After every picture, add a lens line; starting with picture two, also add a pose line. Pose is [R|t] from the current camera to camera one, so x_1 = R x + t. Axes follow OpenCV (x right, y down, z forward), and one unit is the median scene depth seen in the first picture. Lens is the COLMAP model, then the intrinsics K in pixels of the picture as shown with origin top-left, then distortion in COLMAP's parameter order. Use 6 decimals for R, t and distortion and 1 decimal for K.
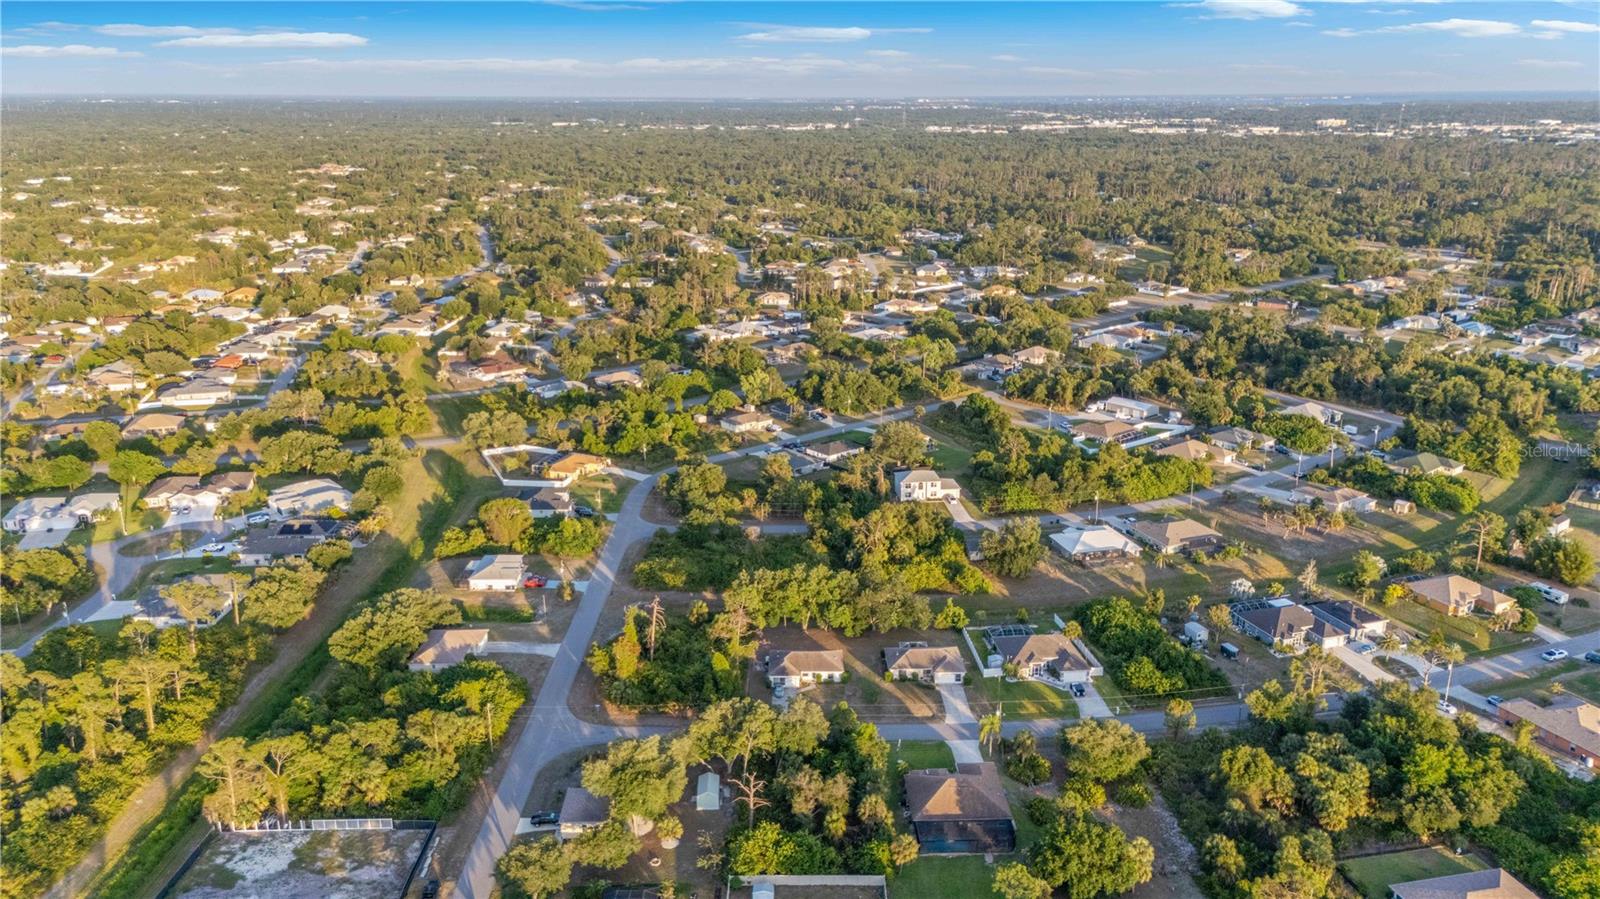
lens RADIAL K [[1184.0, 0, 804.0], [0, 1184.0, 432.6], [0, 0, 1]] dist [0.101549, -0.089263]
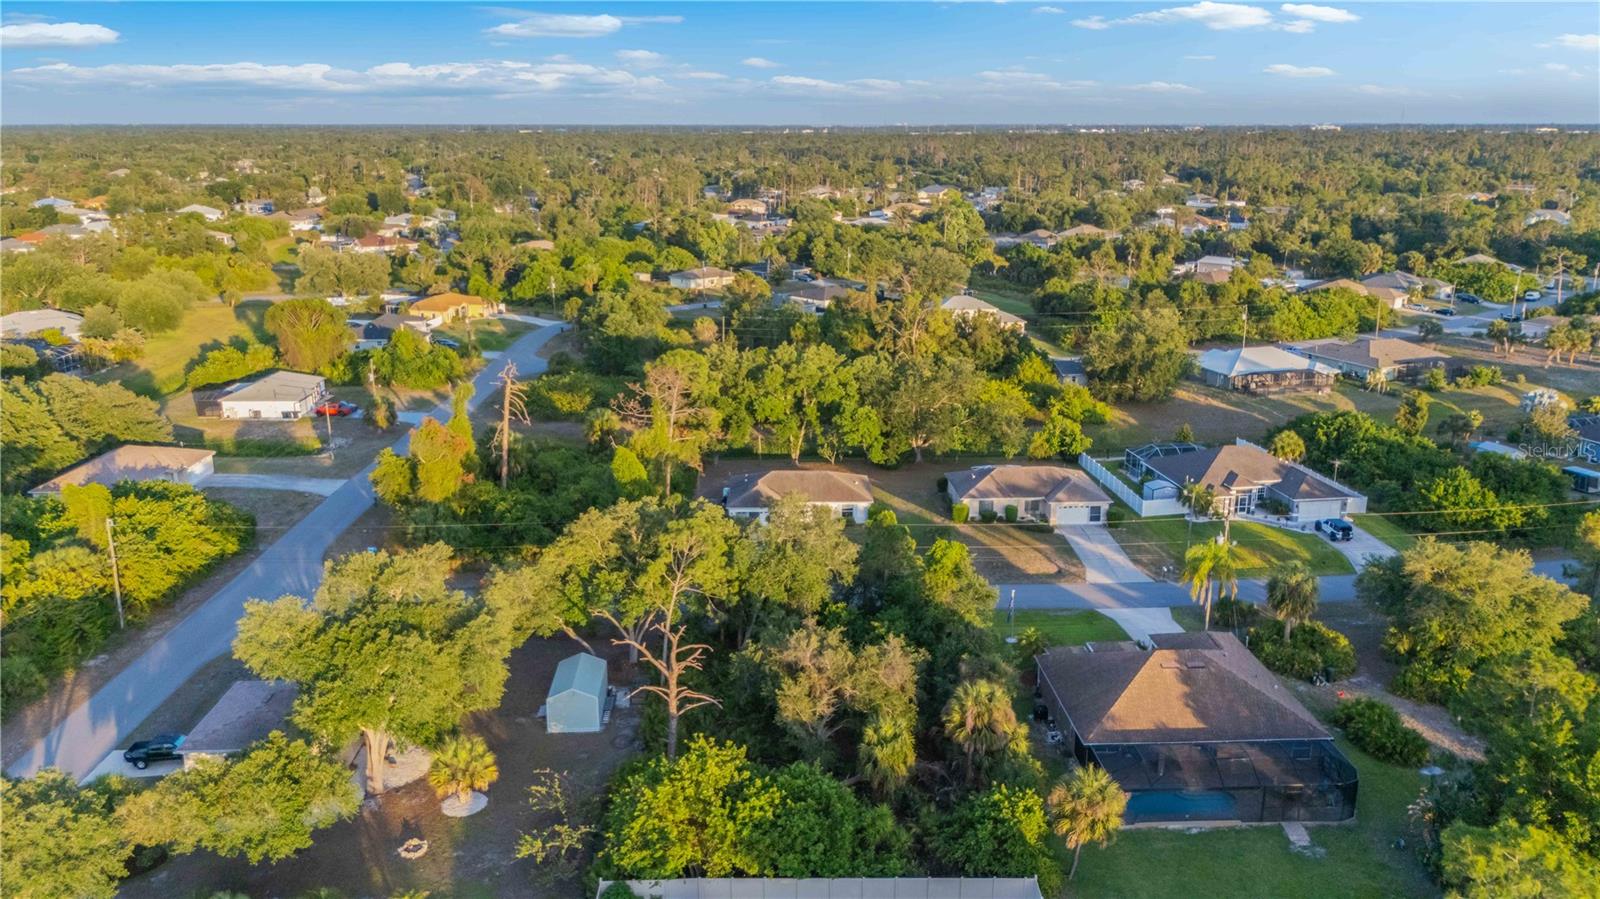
lens RADIAL K [[1193.9, 0, 800.0], [0, 1193.9, 449.5], [0, 0, 1]] dist [0.055247, -0.065552]
pose [[0.999845, 0.001965, 0.017480, -0.008508], [-0.001650, 0.999837, -0.017985, 0.218028], [-0.017513, 0.017953, 0.999685, 0.562164]]
